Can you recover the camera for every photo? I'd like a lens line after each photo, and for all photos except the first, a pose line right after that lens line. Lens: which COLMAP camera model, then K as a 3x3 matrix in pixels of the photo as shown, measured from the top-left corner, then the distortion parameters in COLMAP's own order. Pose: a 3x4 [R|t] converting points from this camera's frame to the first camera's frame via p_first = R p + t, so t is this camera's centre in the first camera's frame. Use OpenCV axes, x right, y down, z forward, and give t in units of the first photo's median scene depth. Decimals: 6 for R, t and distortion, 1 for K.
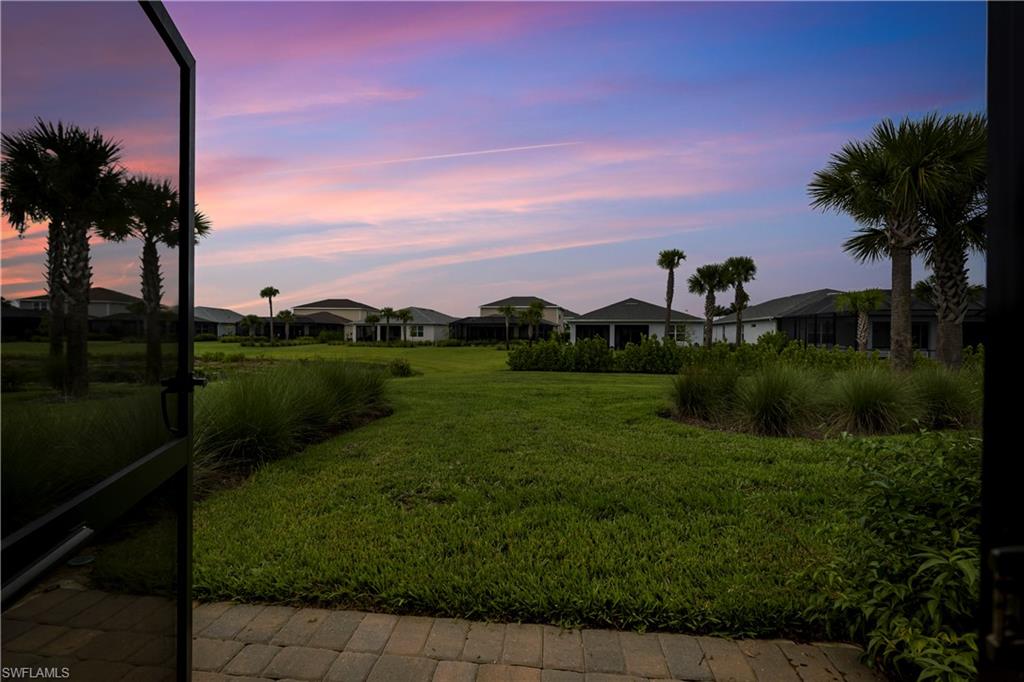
lens RADIAL K [[440.1, 0, 507.4], [0, 440.1, 343.3], [0, 0, 1]] dist [0.002086, 0.000078]
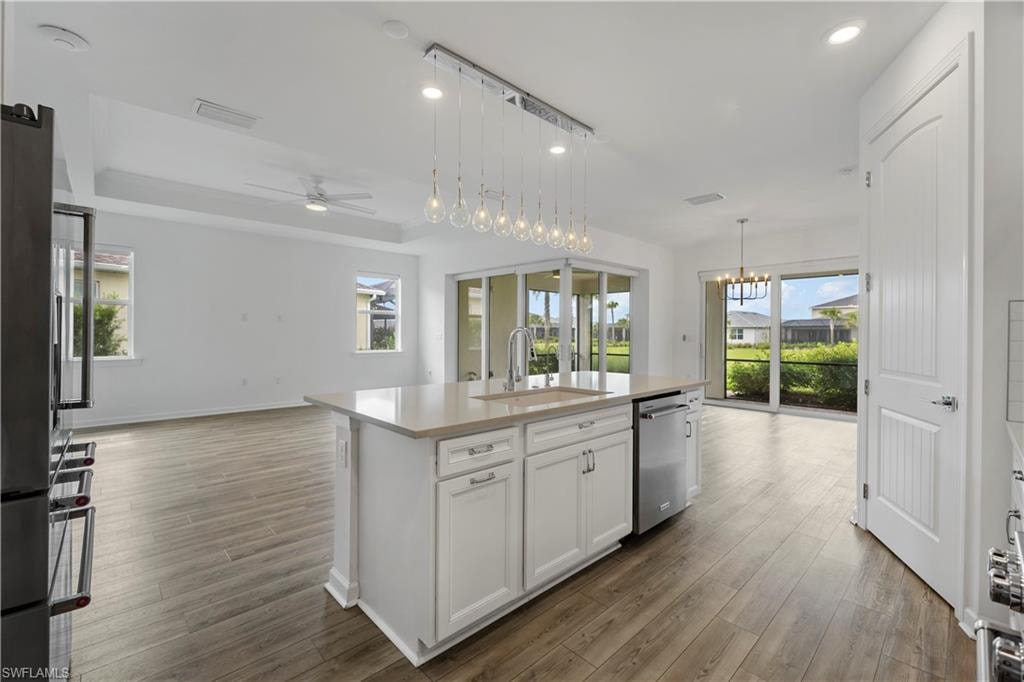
lens RADIAL K [[433.0, 0, 512.2], [0, 433.0, 335.2], [0, 0, 1]] dist [-0.012287, 0.001177]
pose [[0.762589, -0.002958, -0.646876, 0.062345], [-0.011703, 0.999763, -0.018368, 0.000759], [0.646777, 0.021577, 0.762374, -0.162234]]
